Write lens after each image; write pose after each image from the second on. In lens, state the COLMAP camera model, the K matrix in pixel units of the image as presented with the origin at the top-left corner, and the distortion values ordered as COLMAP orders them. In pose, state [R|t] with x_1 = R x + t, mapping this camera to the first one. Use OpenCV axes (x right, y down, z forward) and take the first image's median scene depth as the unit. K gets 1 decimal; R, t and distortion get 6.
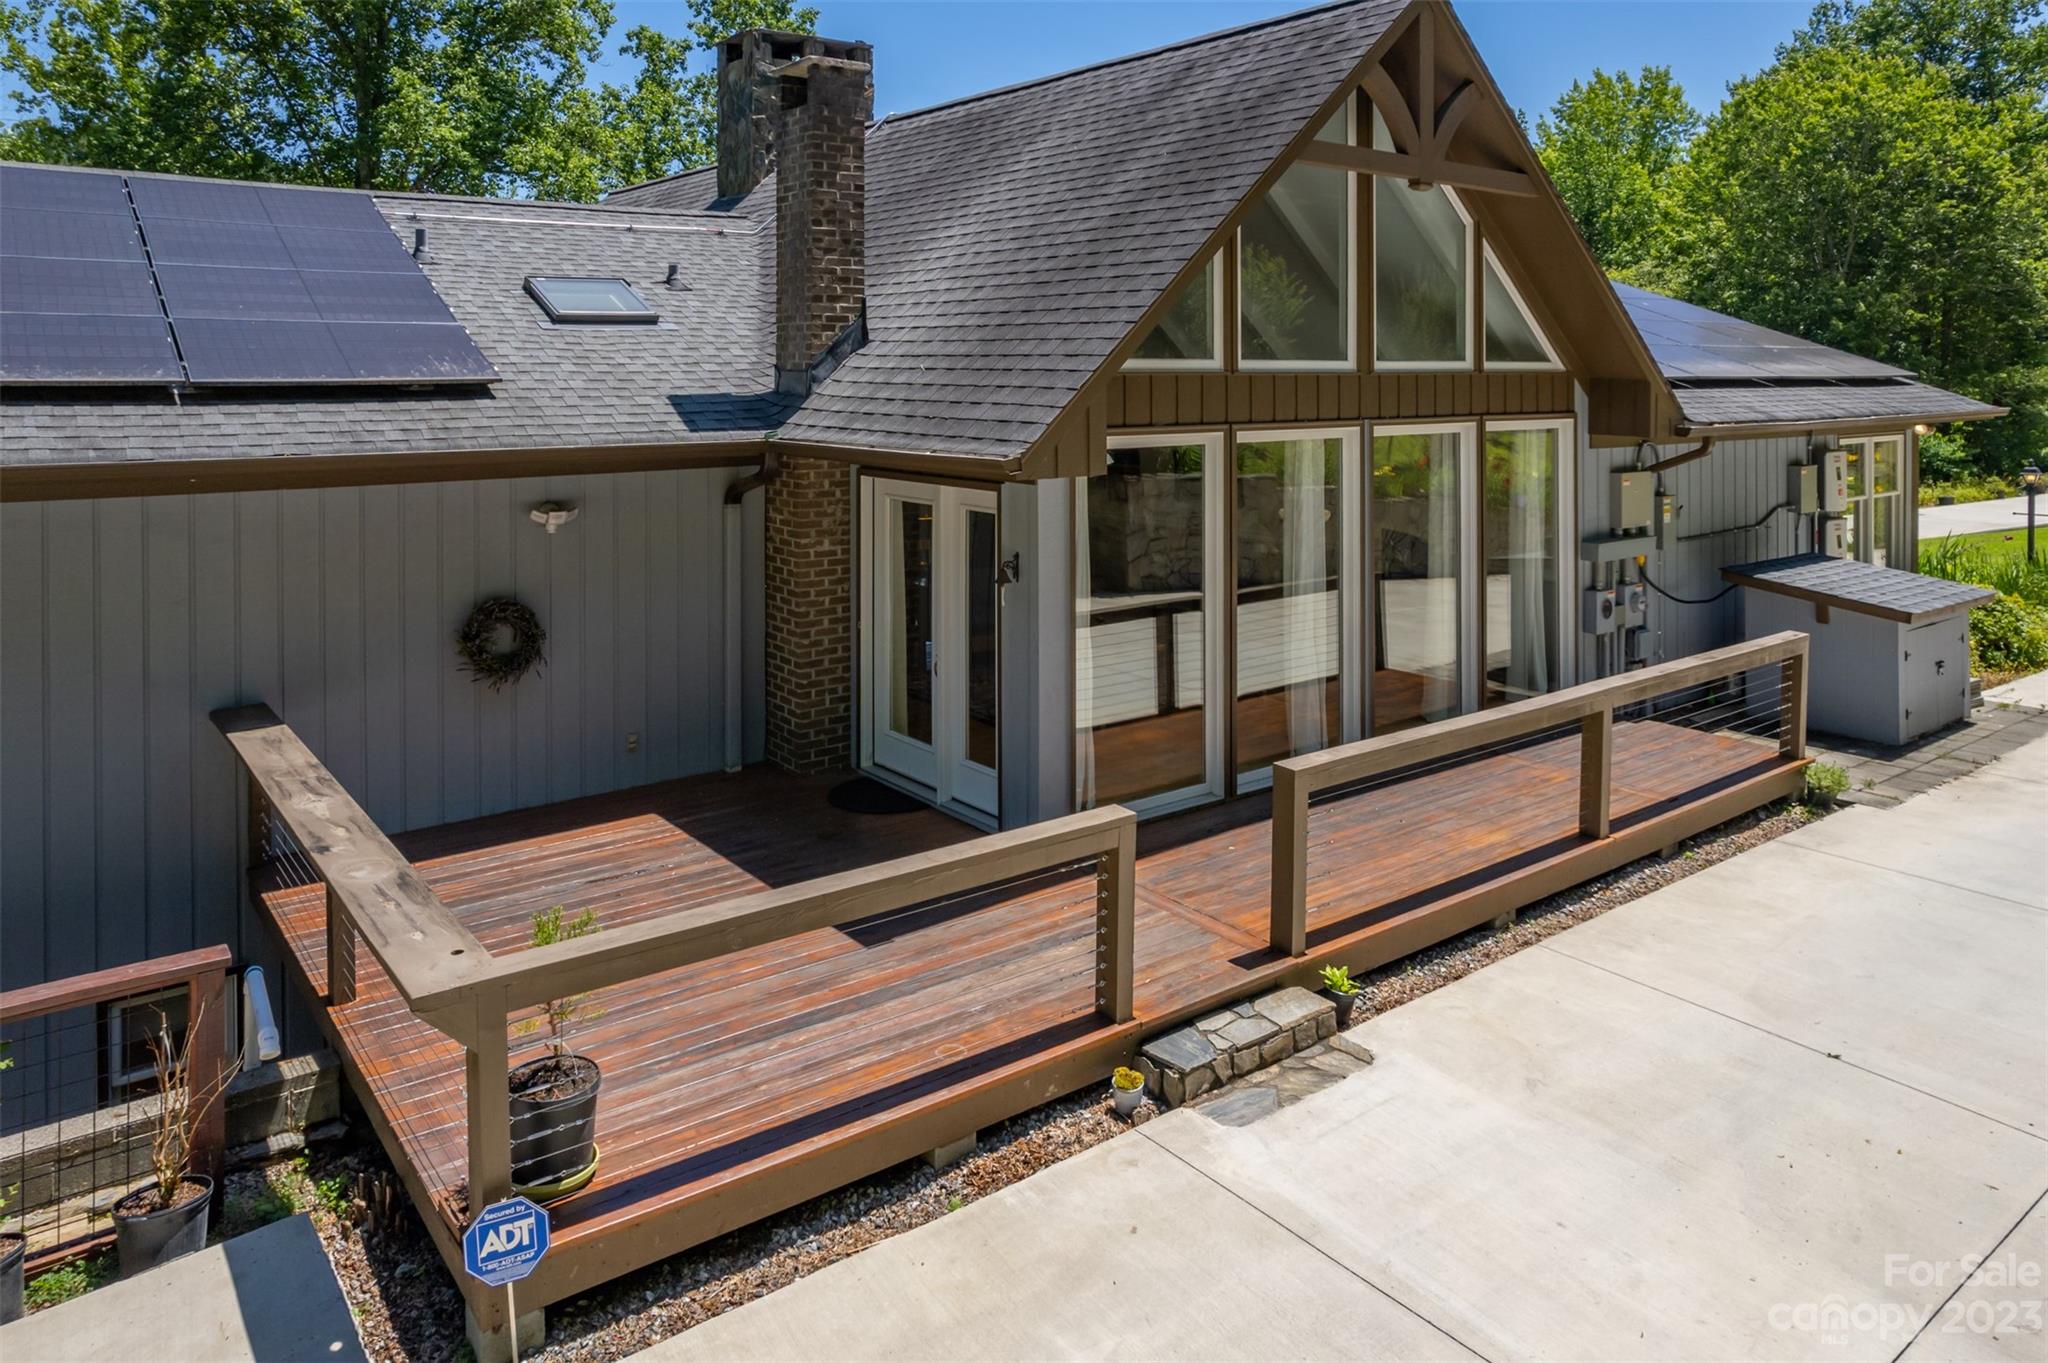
lens RADIAL K [[1369.4, 0, 1024.7], [0, 1369.4, 375.3], [0, 0, 1]] dist [-0.034631, 0.000721]
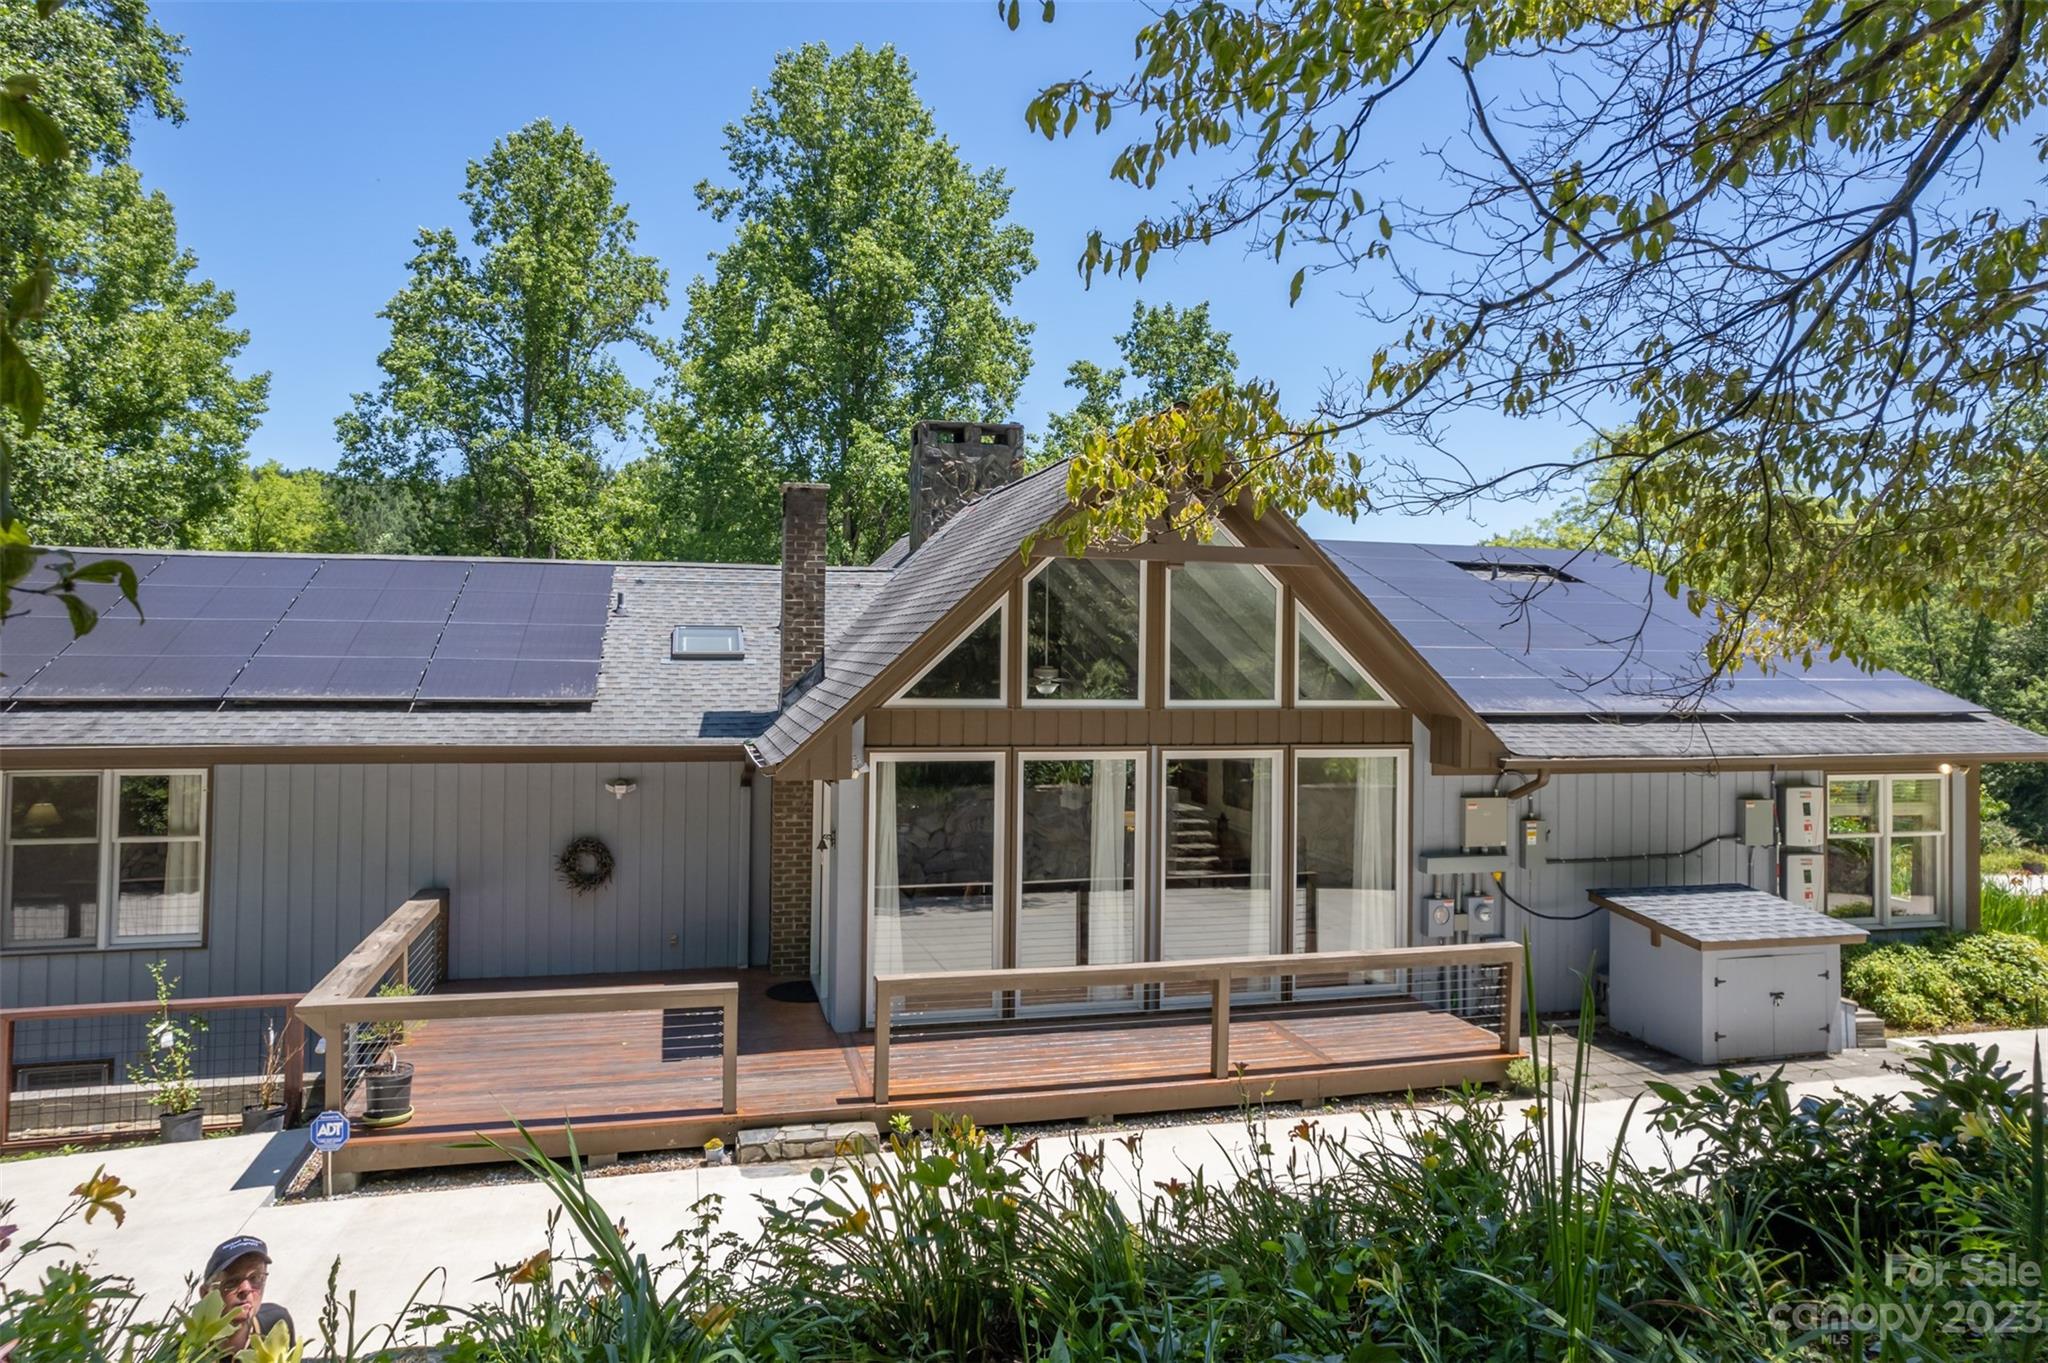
lens RADIAL K [[1359.7, 0, 1023.0], [0, 1359.7, 607.8], [0, 0, 1]] dist [-0.064498, 0.001694]
pose [[0.916489, -0.002664, -0.400052, 0.597373], [-0.012818, 0.999269, -0.036019, -0.045895], [0.399855, 0.038139, 0.915785, -0.208660]]
